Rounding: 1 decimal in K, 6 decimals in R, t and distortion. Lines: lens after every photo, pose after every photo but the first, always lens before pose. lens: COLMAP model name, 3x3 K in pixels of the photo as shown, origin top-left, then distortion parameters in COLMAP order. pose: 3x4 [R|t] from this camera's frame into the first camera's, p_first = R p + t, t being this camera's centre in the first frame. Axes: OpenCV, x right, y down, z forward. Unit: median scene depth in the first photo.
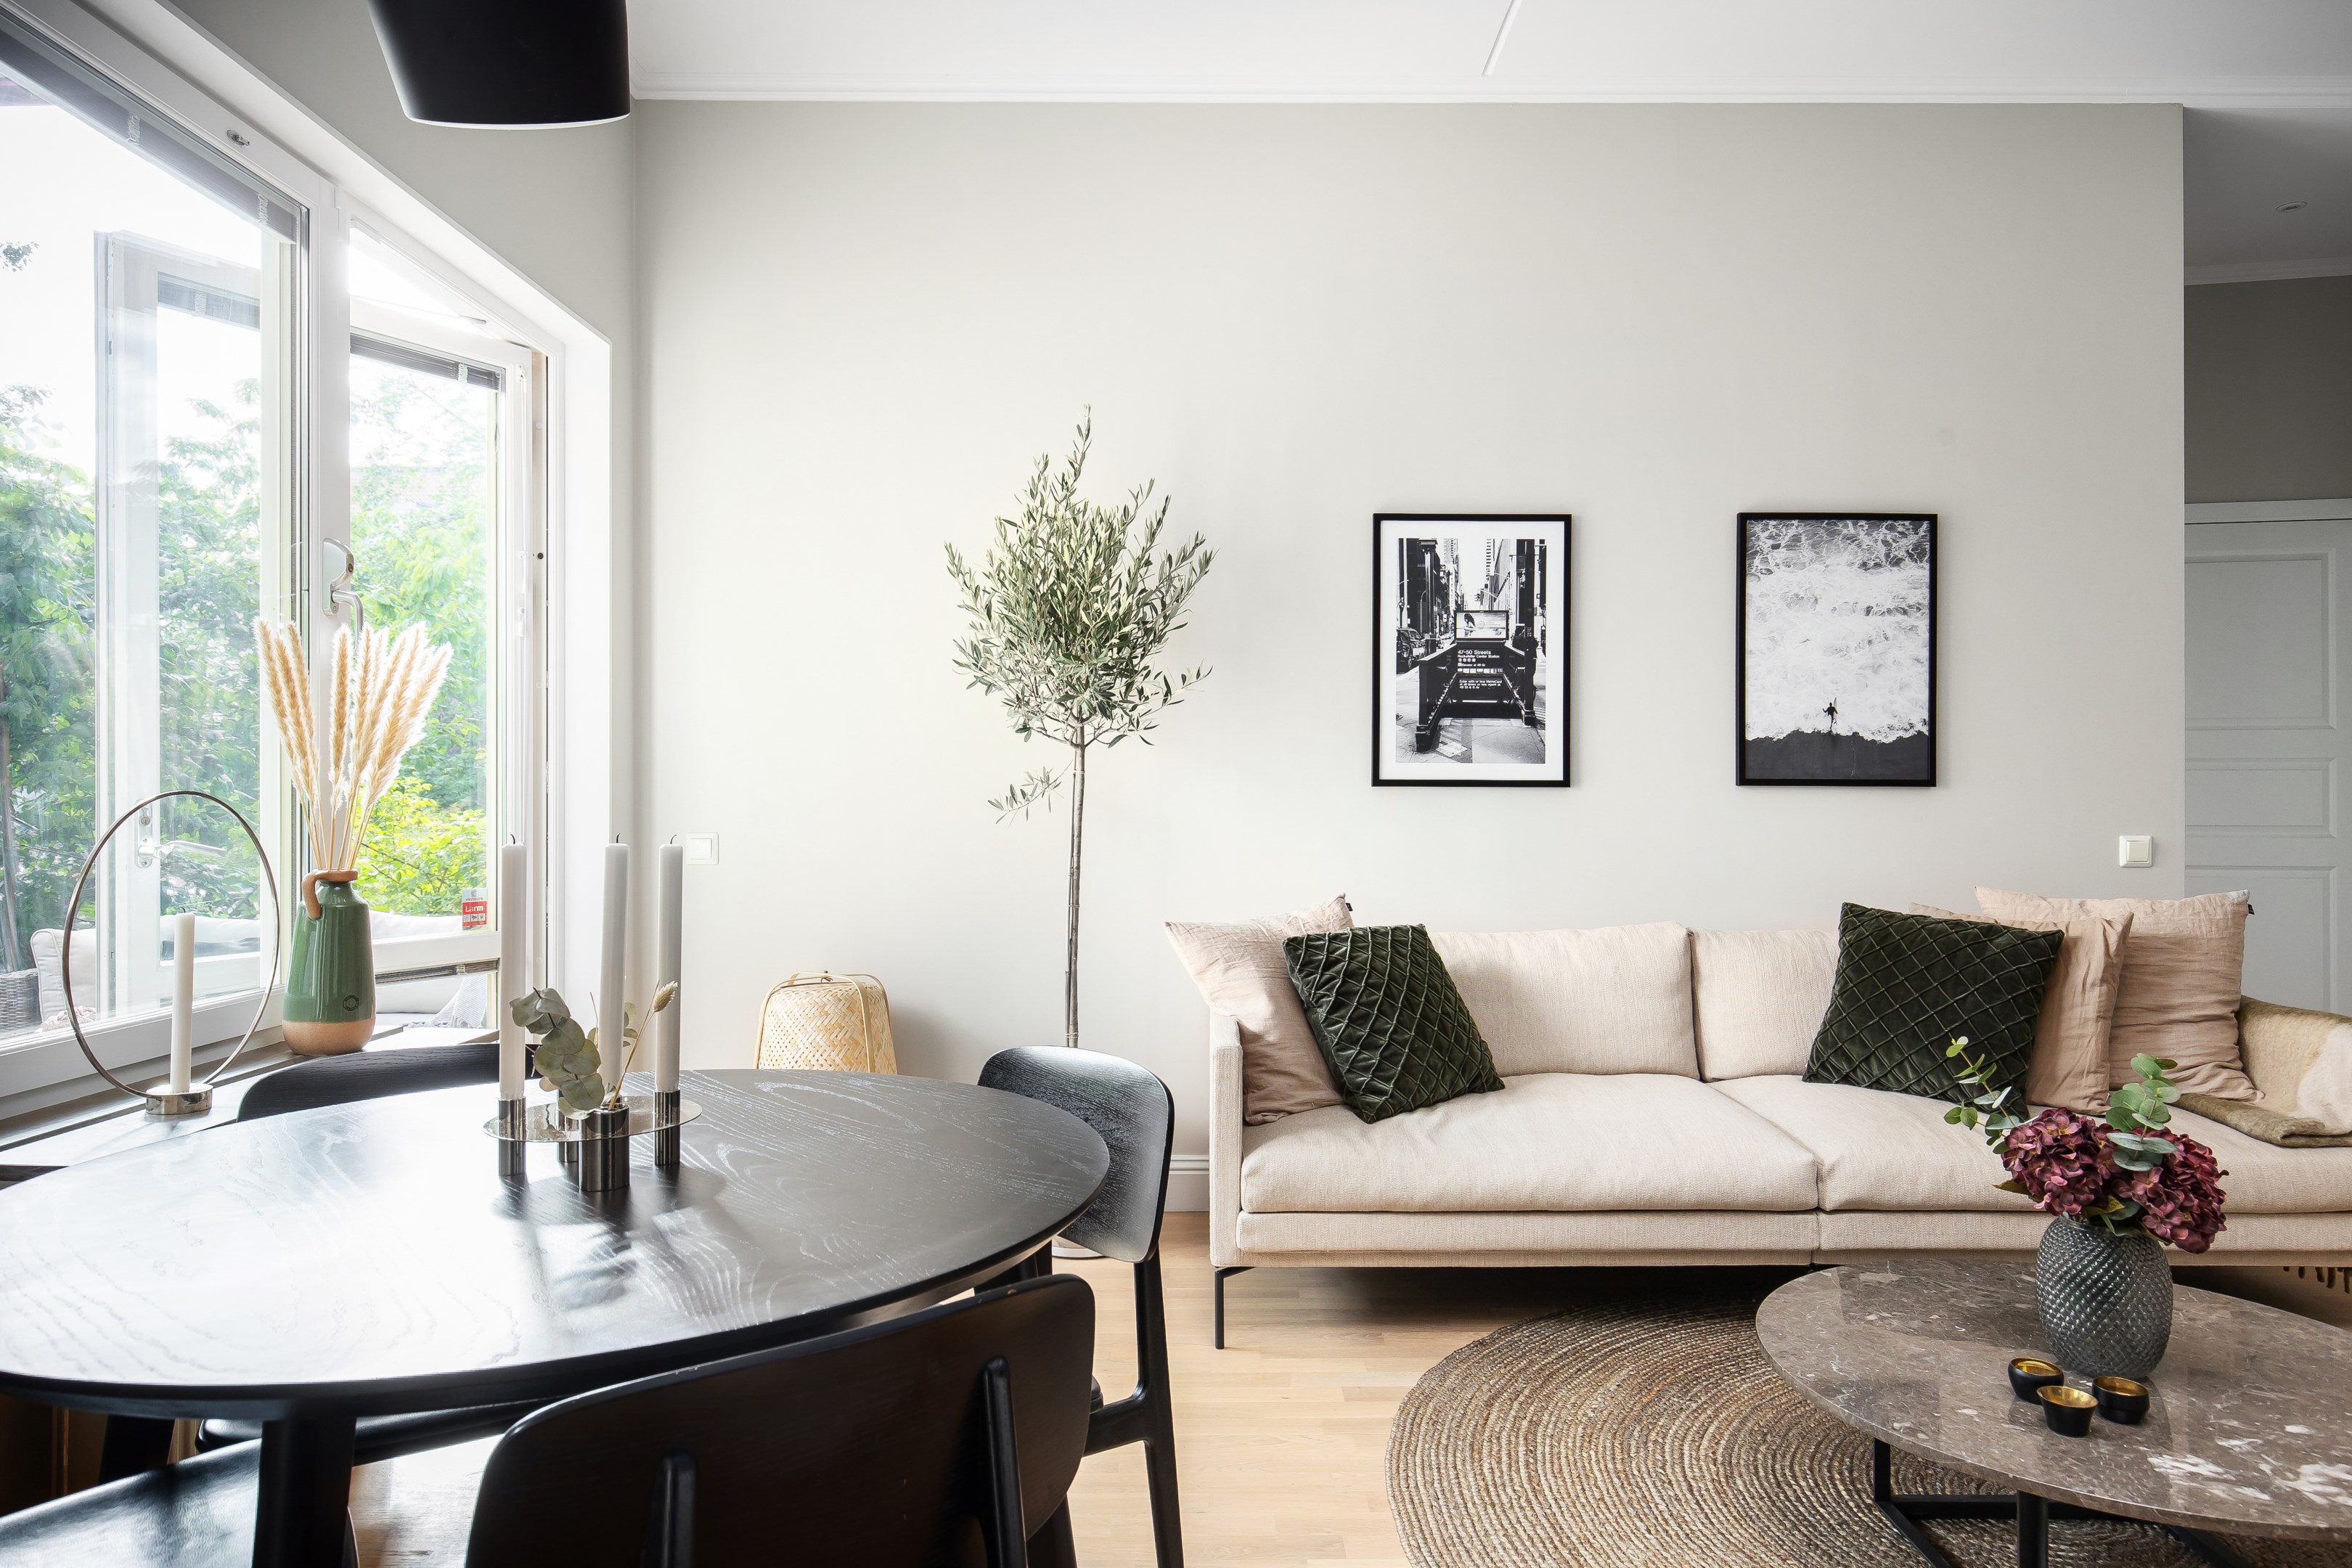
lens RADIAL K [[1472.1, 0, 1192.0], [0, 1472.1, 775.8], [0, 0, 1]] dist [-0.000865, 0.001211]
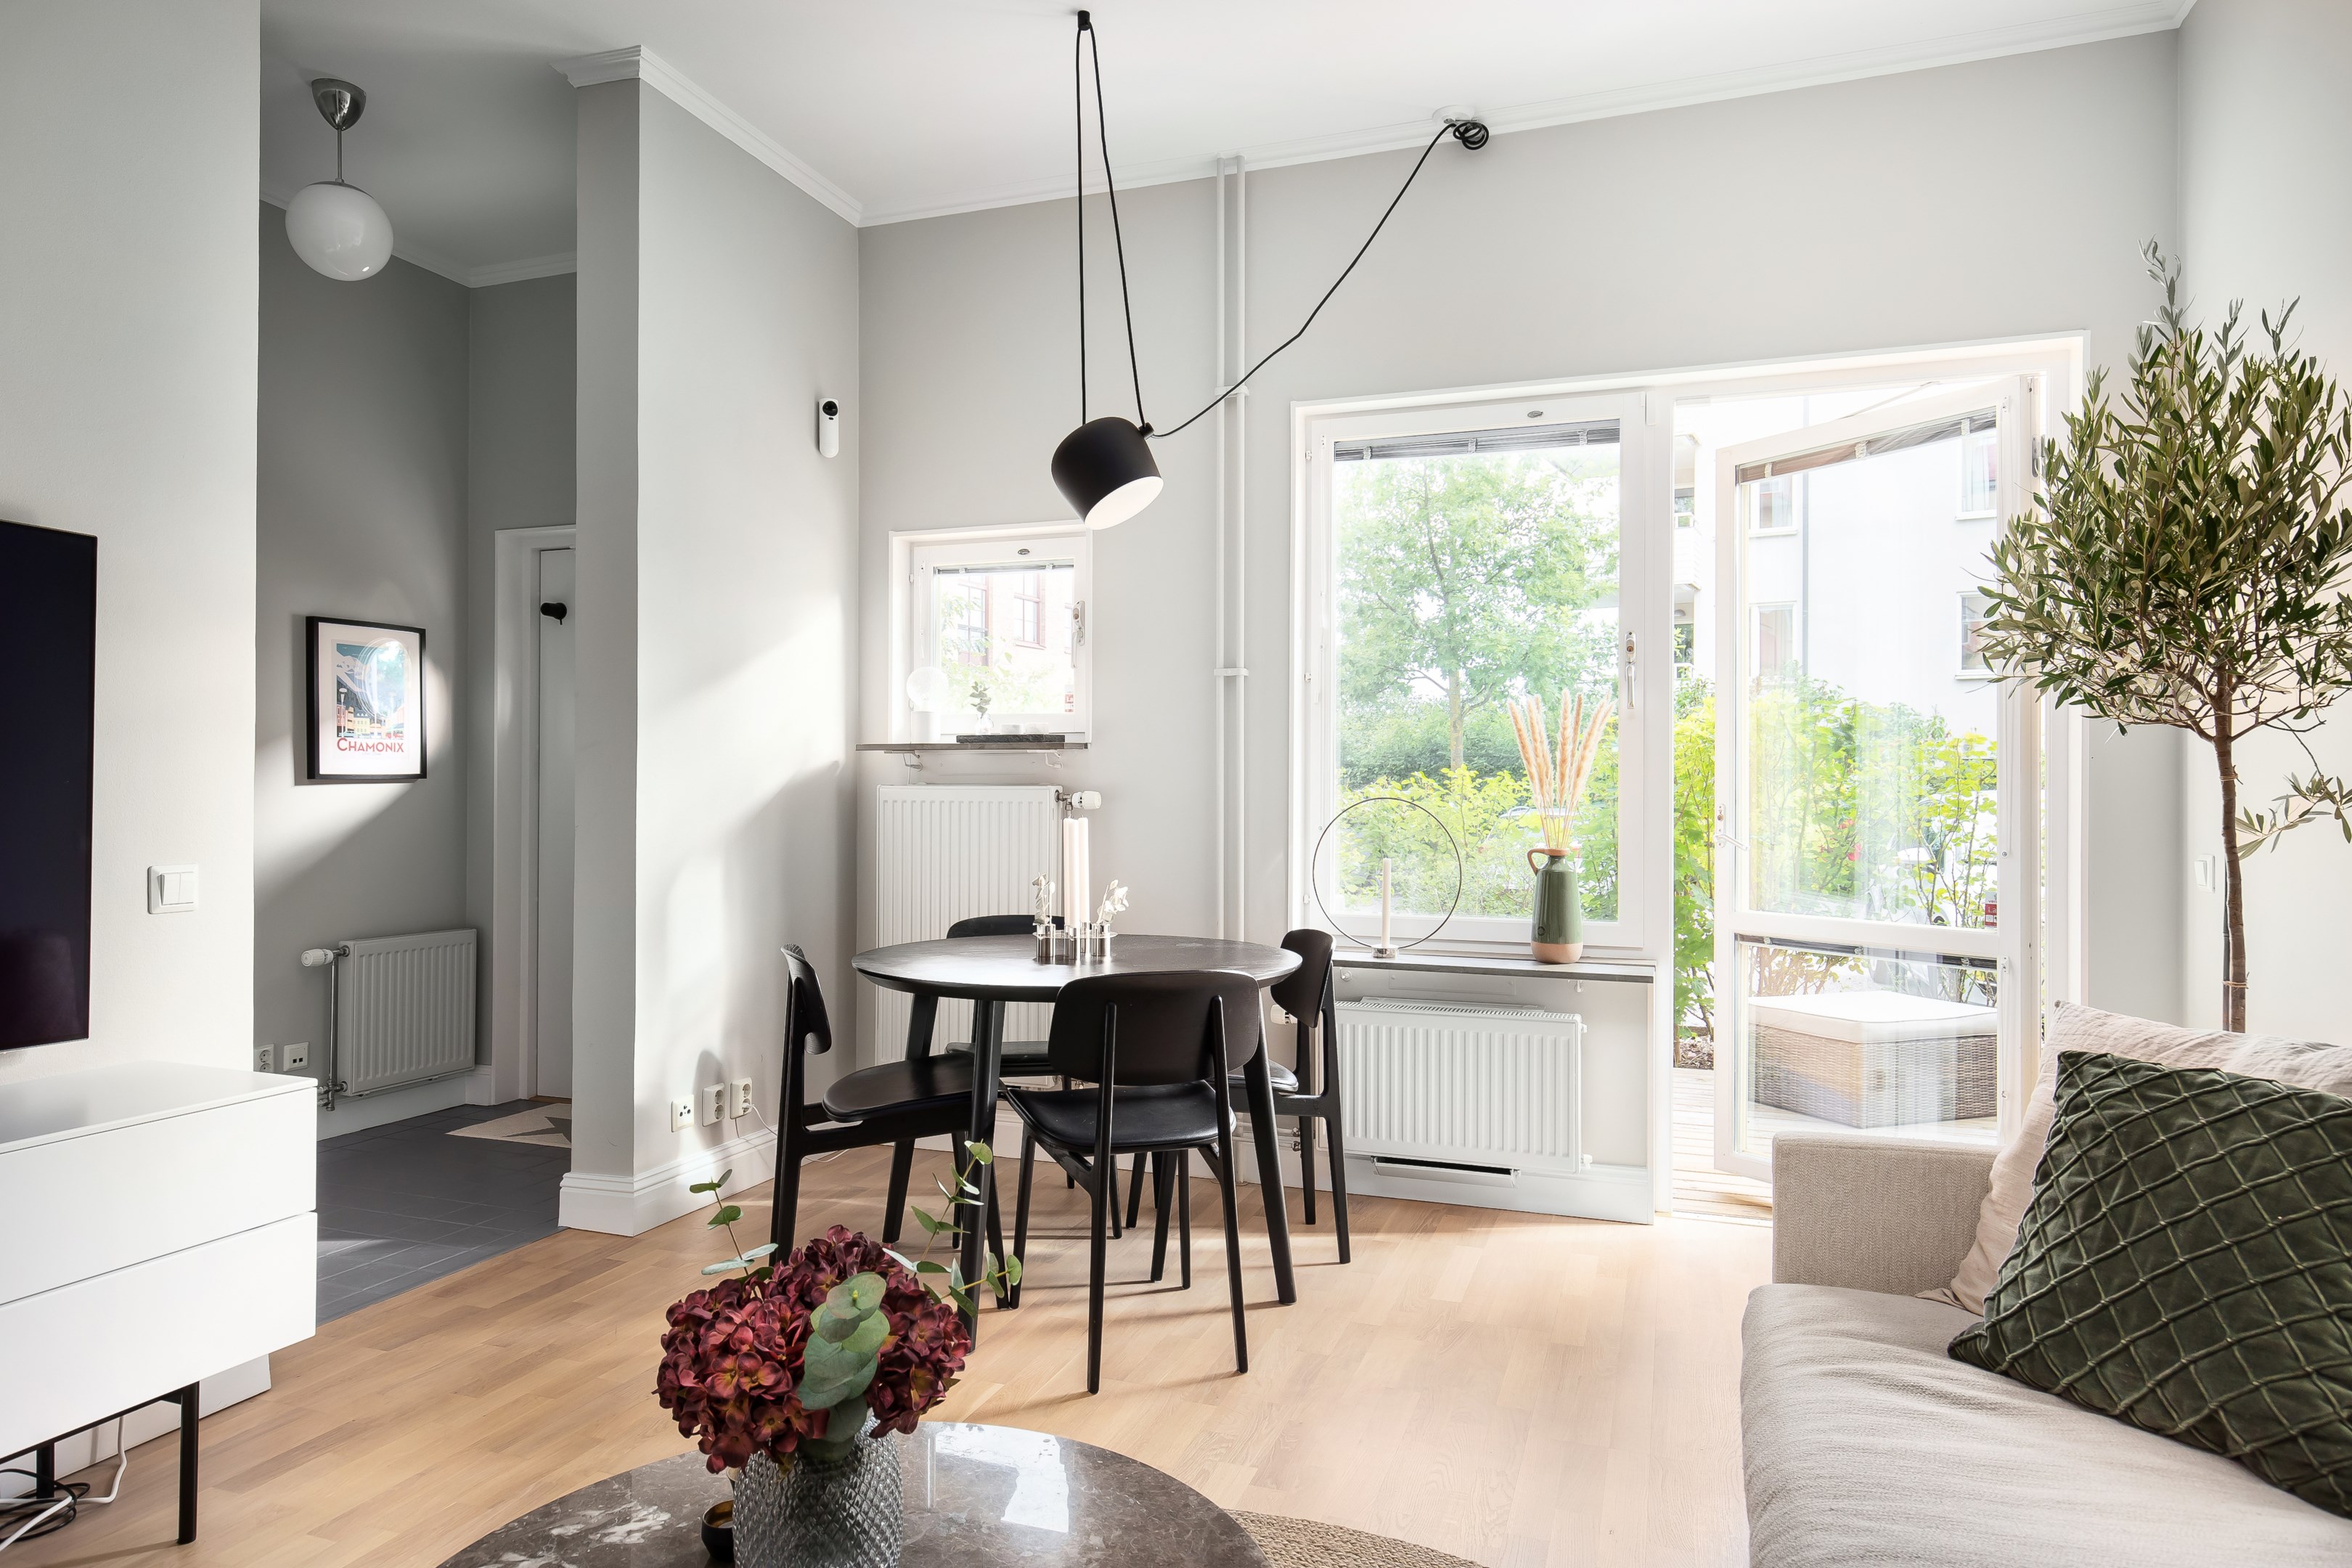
lens RADIAL K [[1394.9, 0, 1174.7], [0, 1394.9, 786.8], [0, 0, 1]] dist [0.001226, 0.001040]
pose [[-0.343494, -0.006877, -0.939130, 0.619803], [-0.001283, 0.999976, -0.006854, 0.005421], [0.939154, -0.001150, -0.343494, 0.719093]]
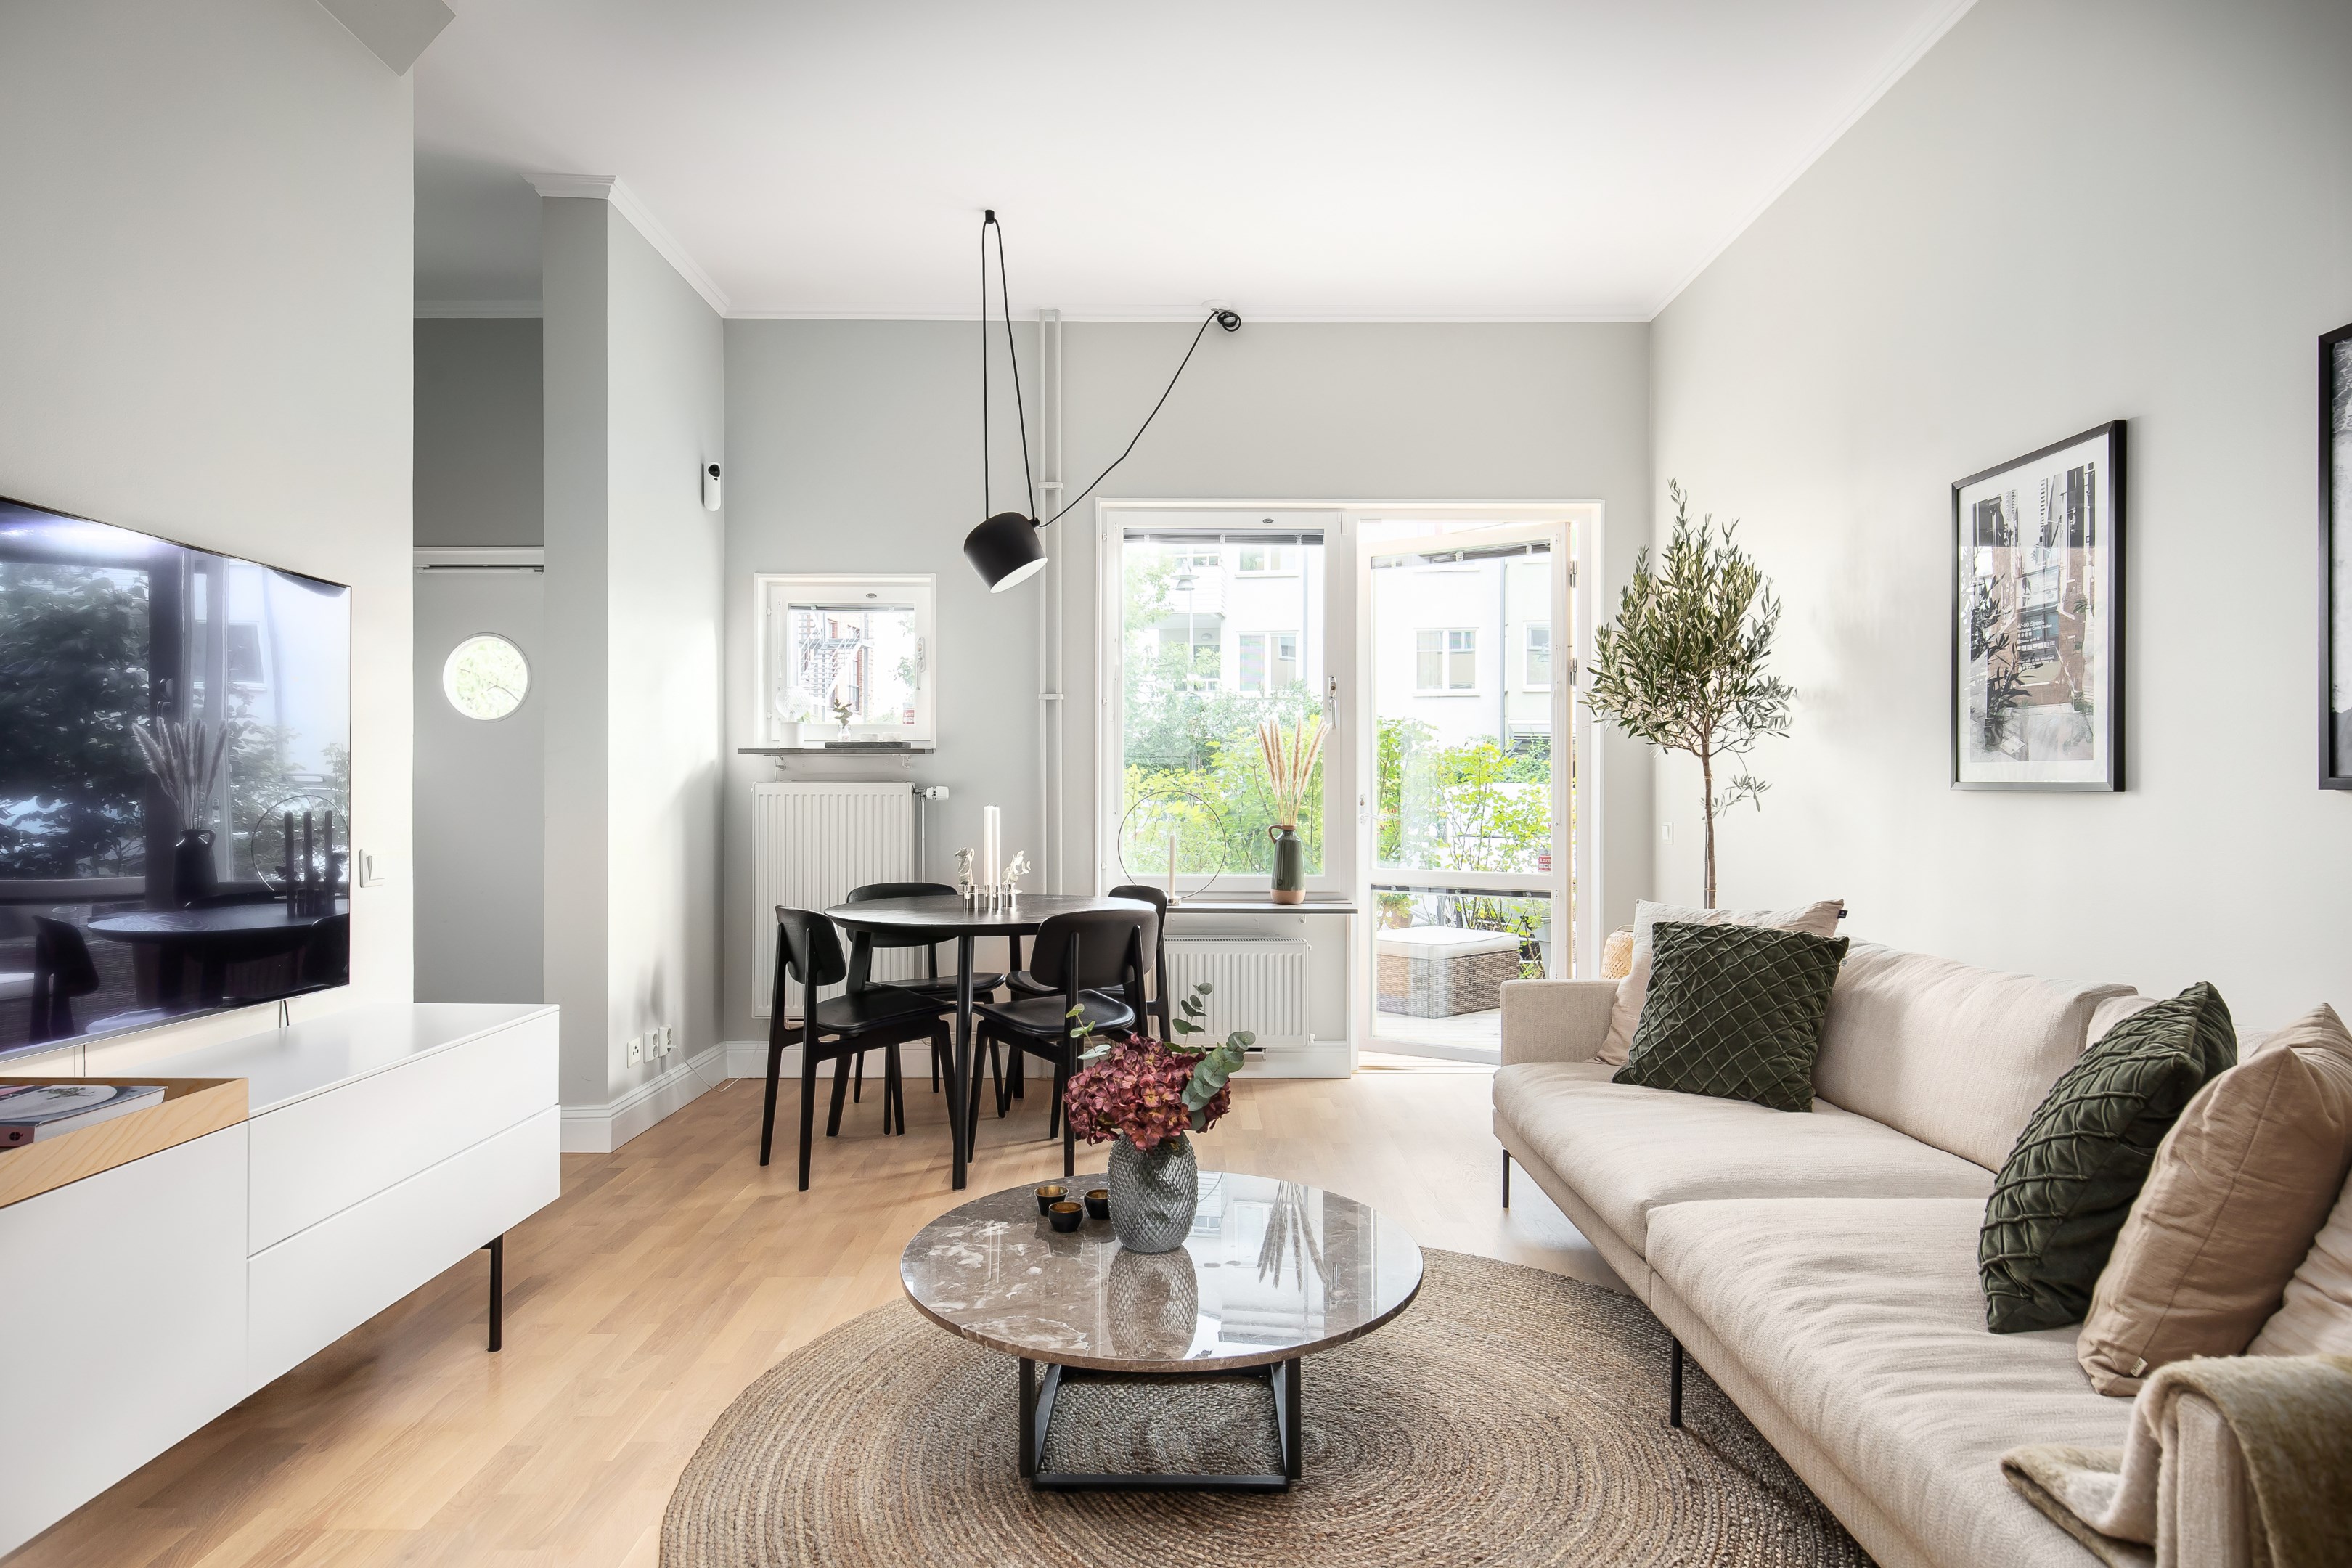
lens RADIAL K [[1274.6, 0, 1182.4], [0, 1274.6, 787.9], [0, 0, 1]] dist [0.002211, 0.000203]
pose [[-0.003625, -0.001370, -0.999992, 0.894261], [0.003104, 0.999994, -0.001381, 0.005451], [0.999989, -0.003109, -0.003621, 0.536078]]
